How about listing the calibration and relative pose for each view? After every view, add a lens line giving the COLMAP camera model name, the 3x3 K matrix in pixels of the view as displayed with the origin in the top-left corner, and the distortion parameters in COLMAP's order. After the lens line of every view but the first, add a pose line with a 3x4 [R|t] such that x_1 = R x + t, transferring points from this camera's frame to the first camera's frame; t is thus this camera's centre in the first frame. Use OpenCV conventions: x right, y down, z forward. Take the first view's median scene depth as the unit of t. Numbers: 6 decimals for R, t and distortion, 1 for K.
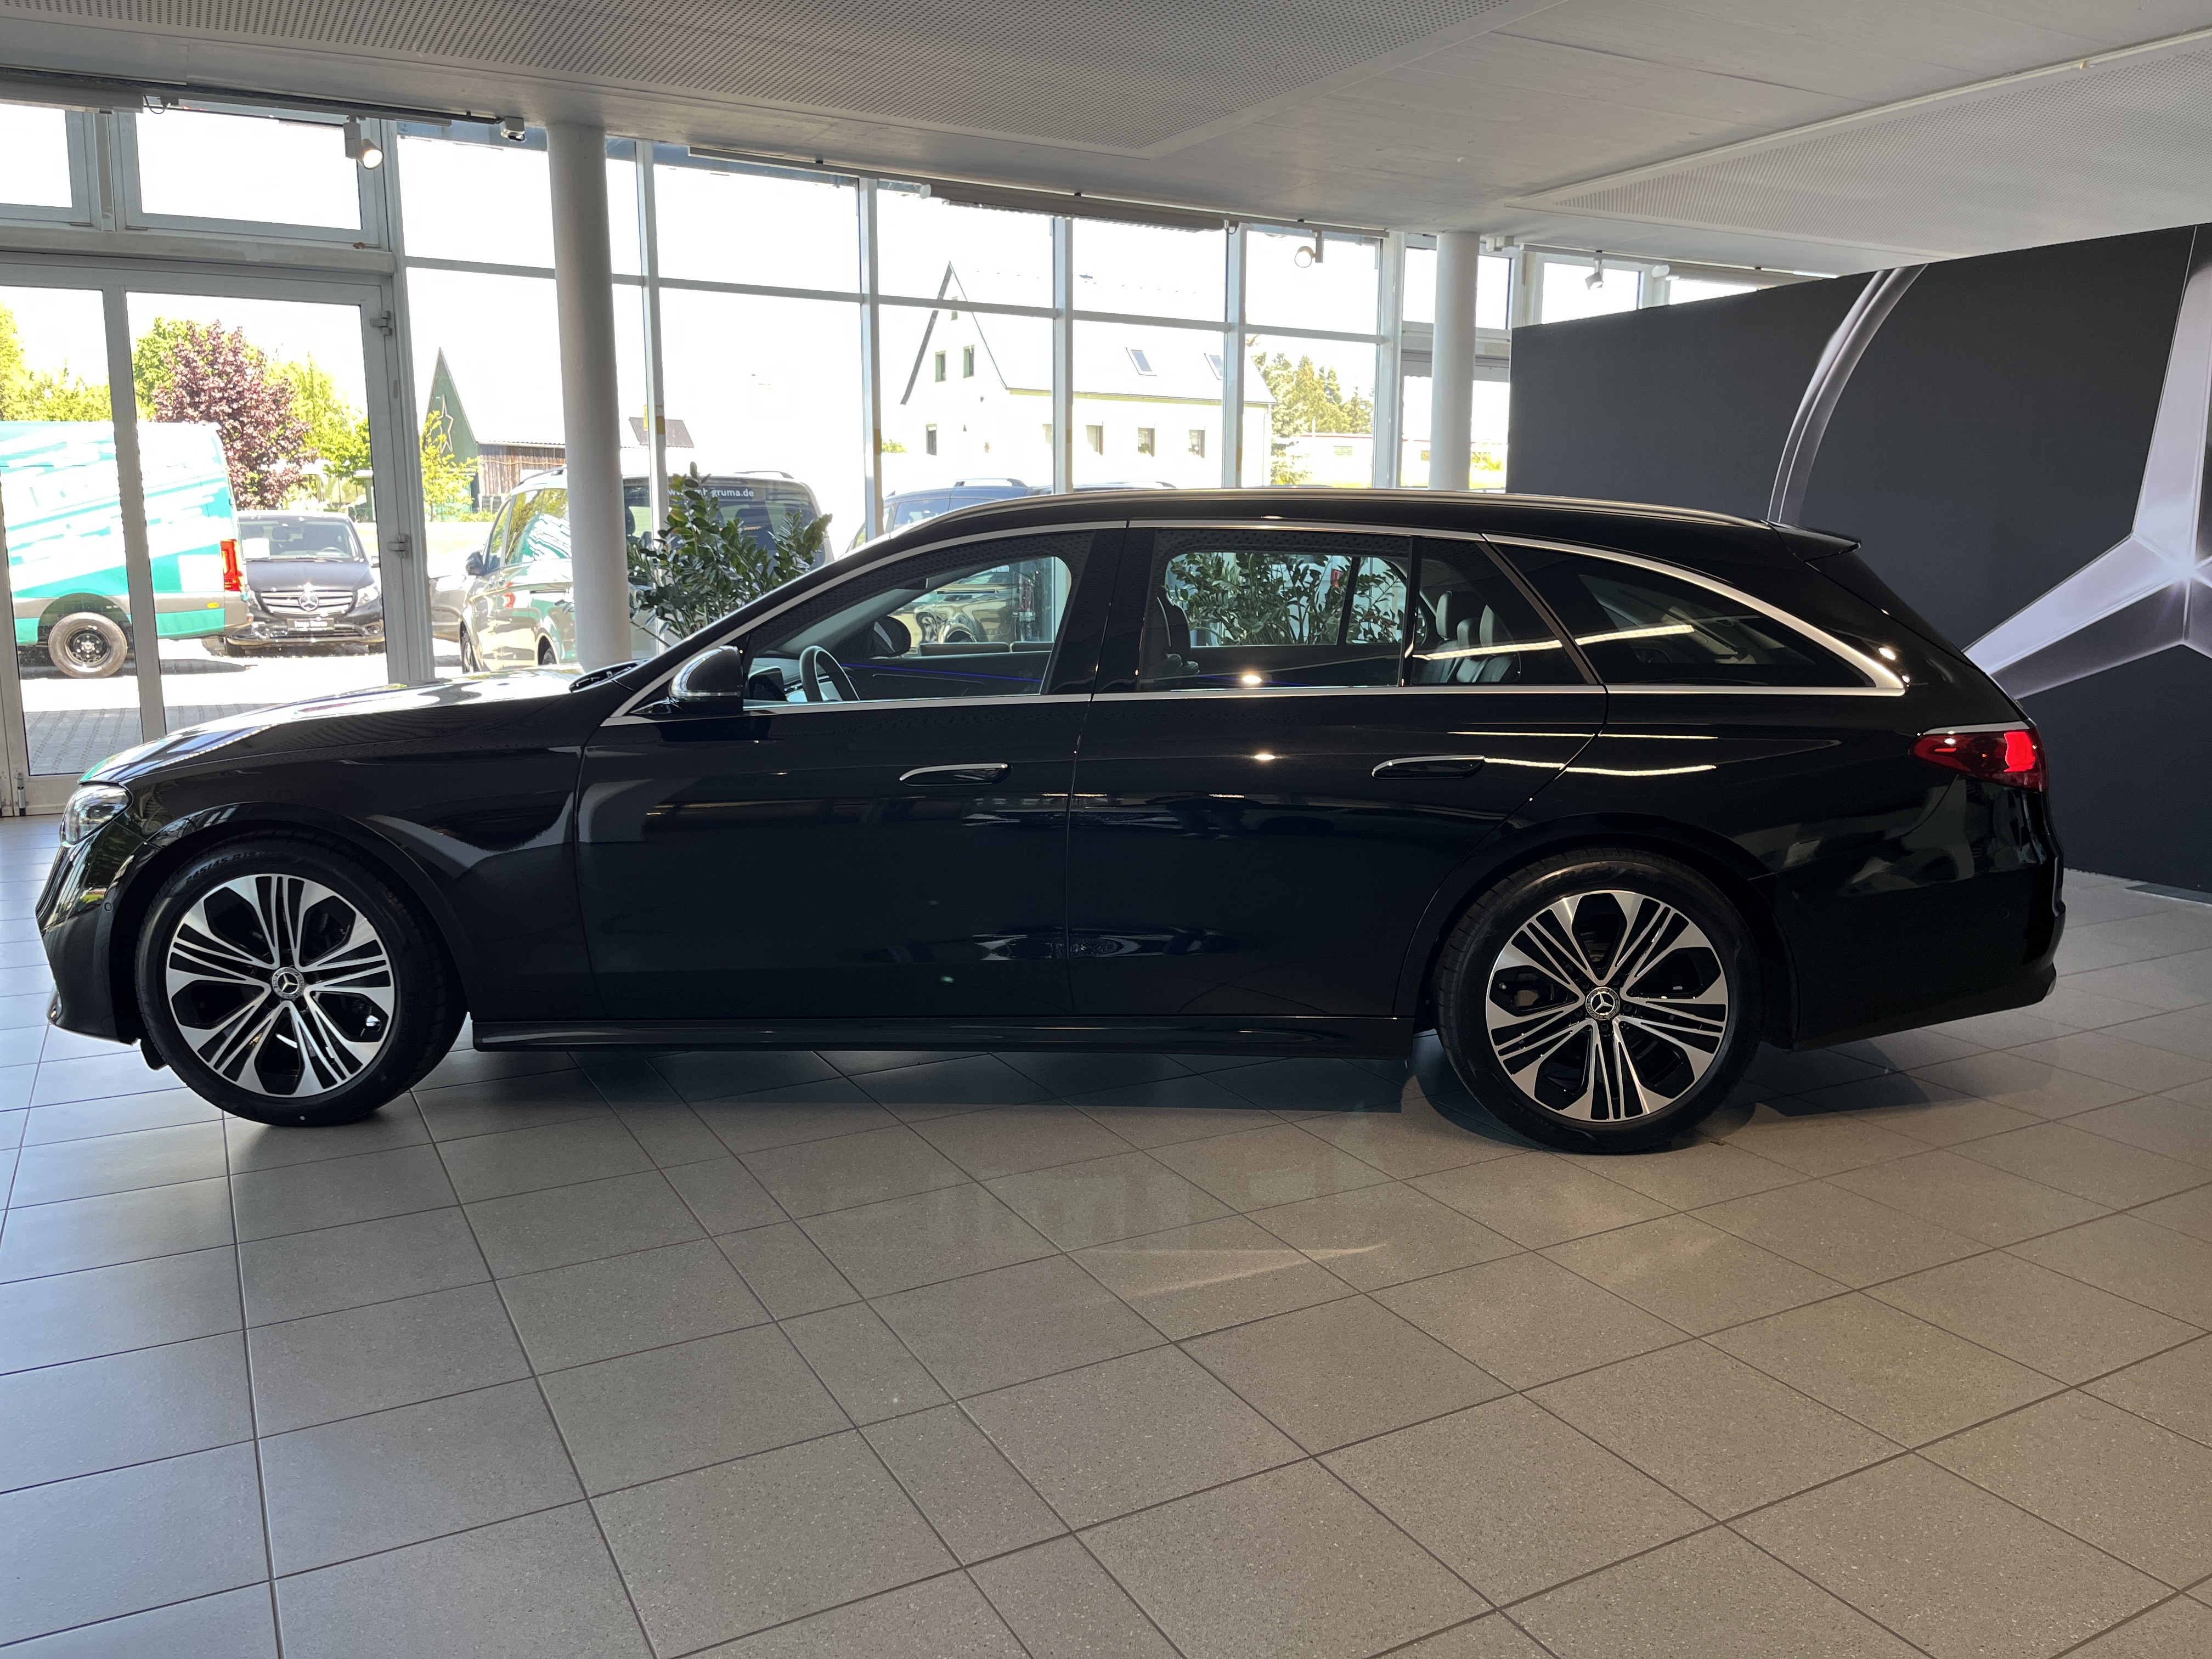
lens RADIAL K [[1689.1, 0, 1106.0], [0, 1689.1, 829.5], [0, 0, 1]] dist [0.048037, -0.069008]
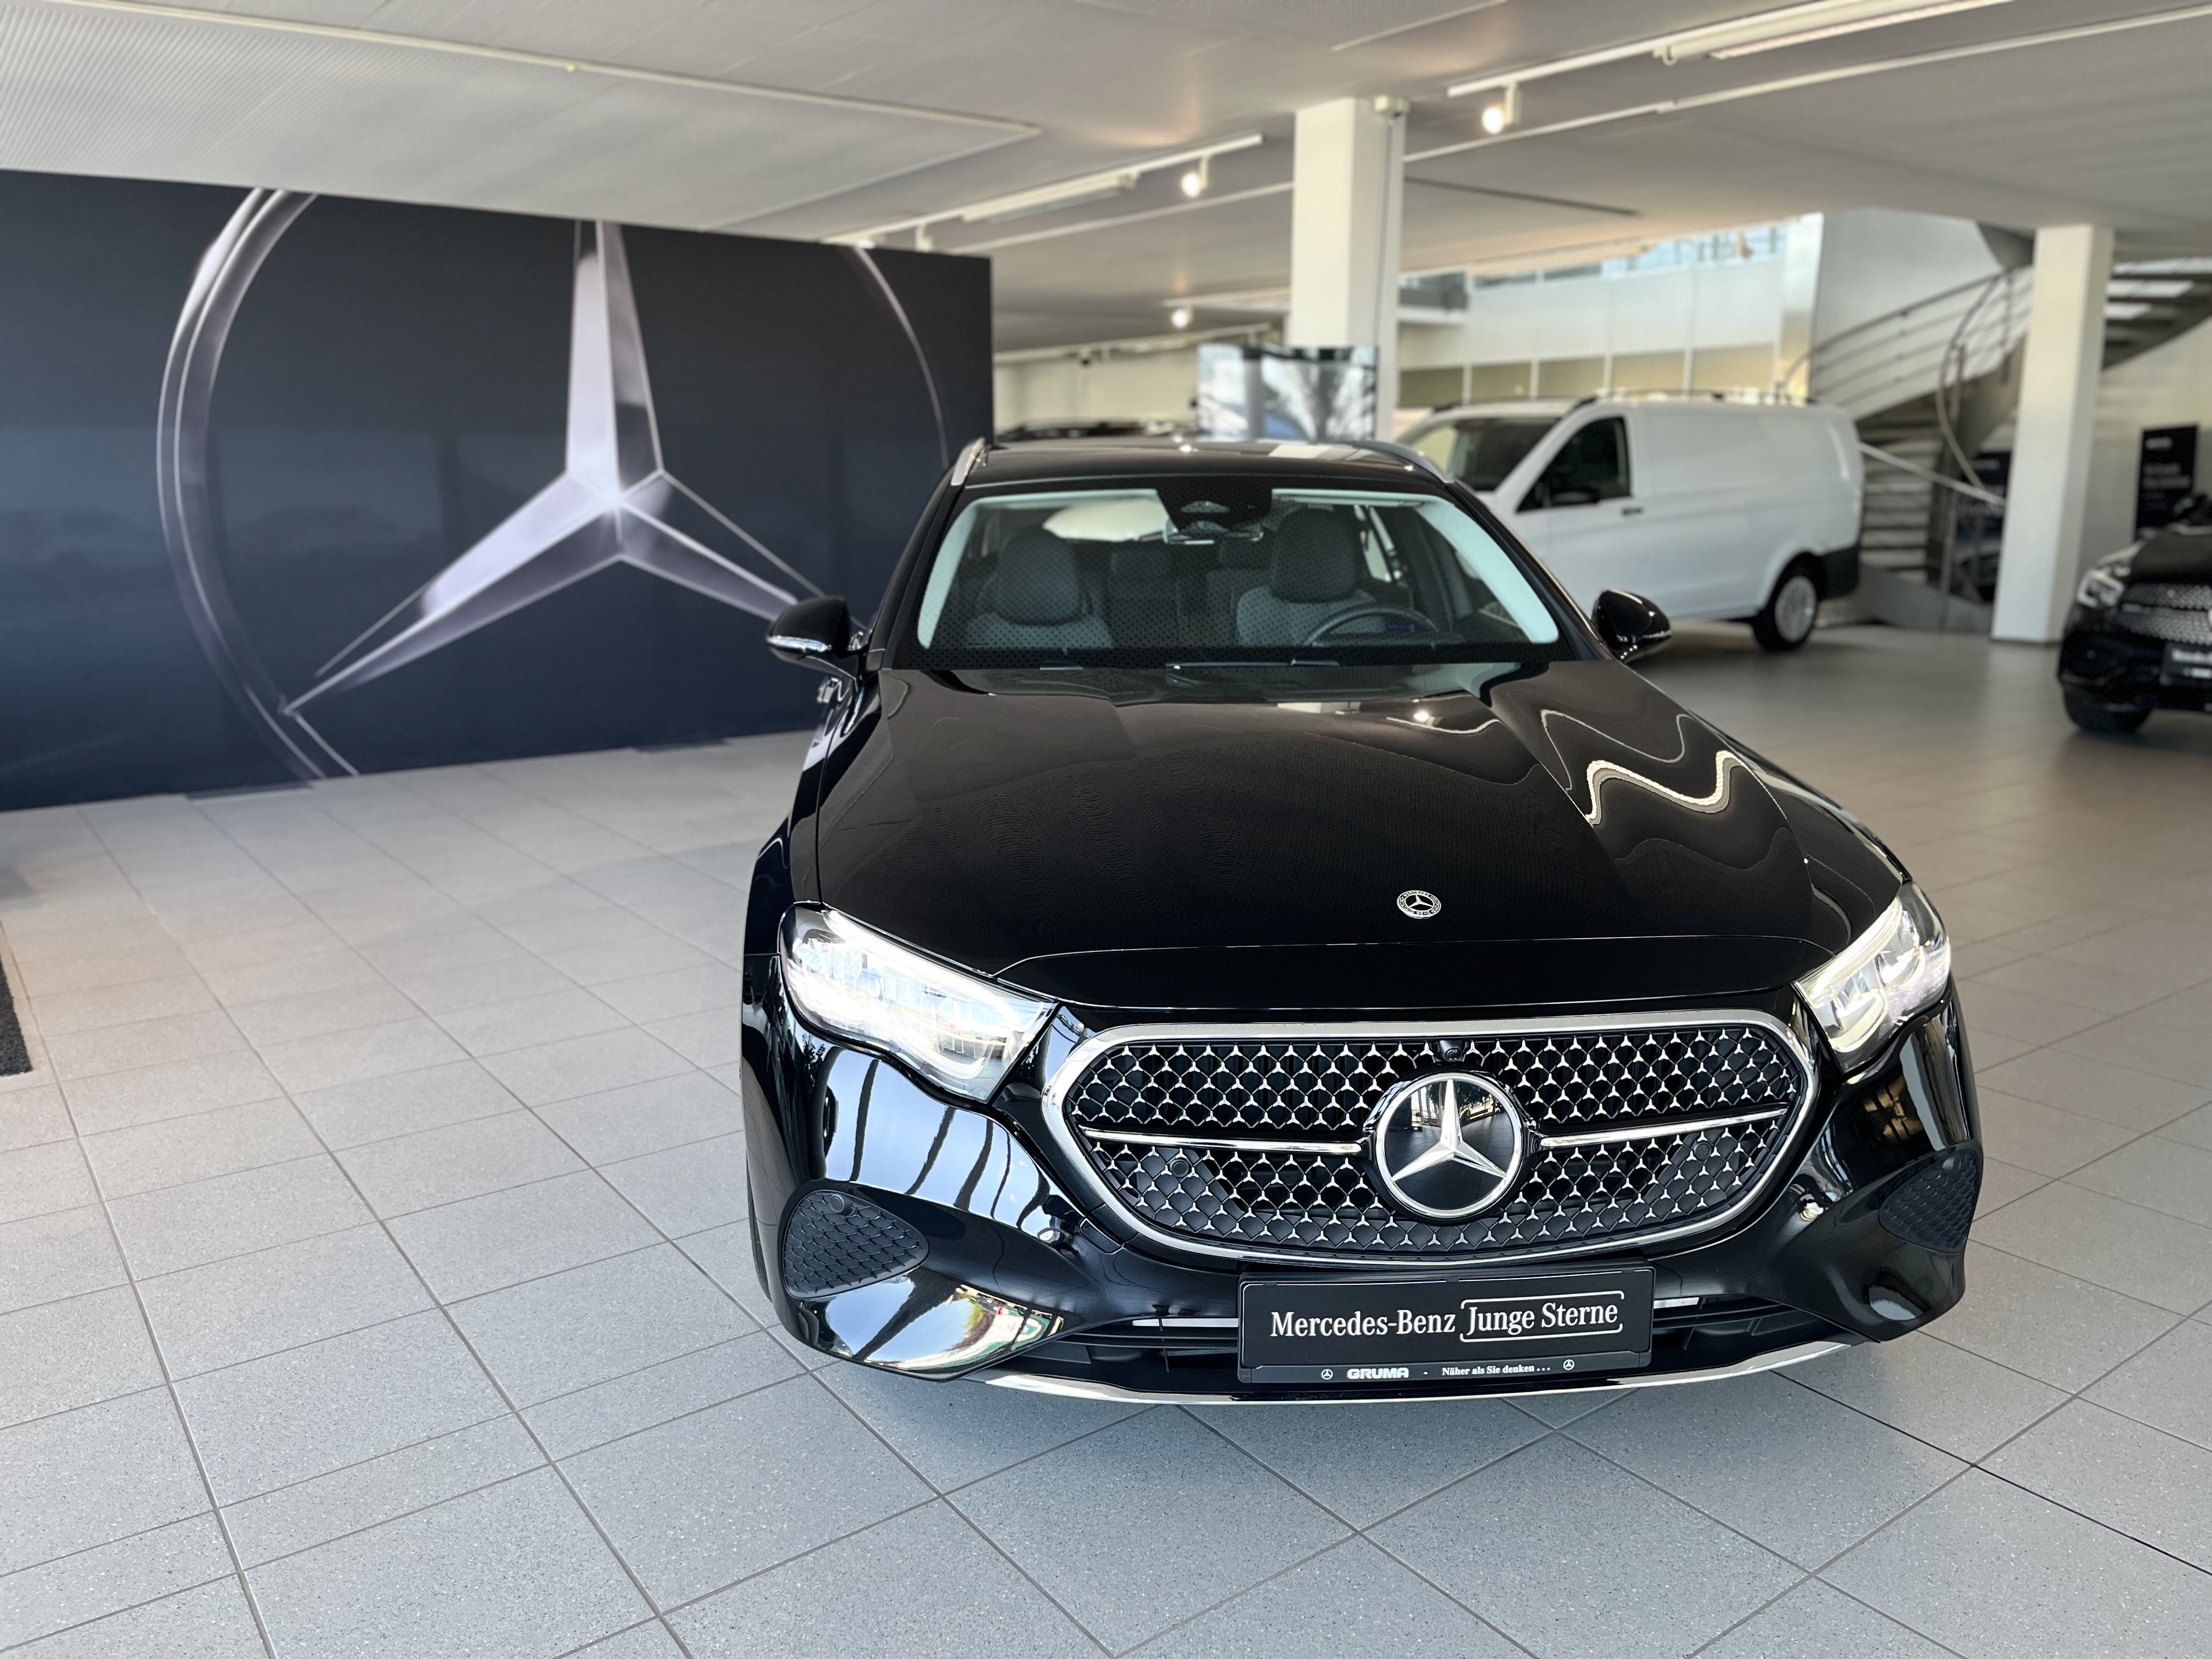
lens RADIAL K [[1678.5, 0, 1106.0], [0, 1678.5, 829.5], [0, 0, 1]] dist [0.041613, 0.000136]
pose [[-0.122487, -0.209921, 0.970015, -1.172926], [0.172233, 0.958049, 0.229080, -0.247253], [-0.977411, 0.195128, -0.081193, 1.372447]]
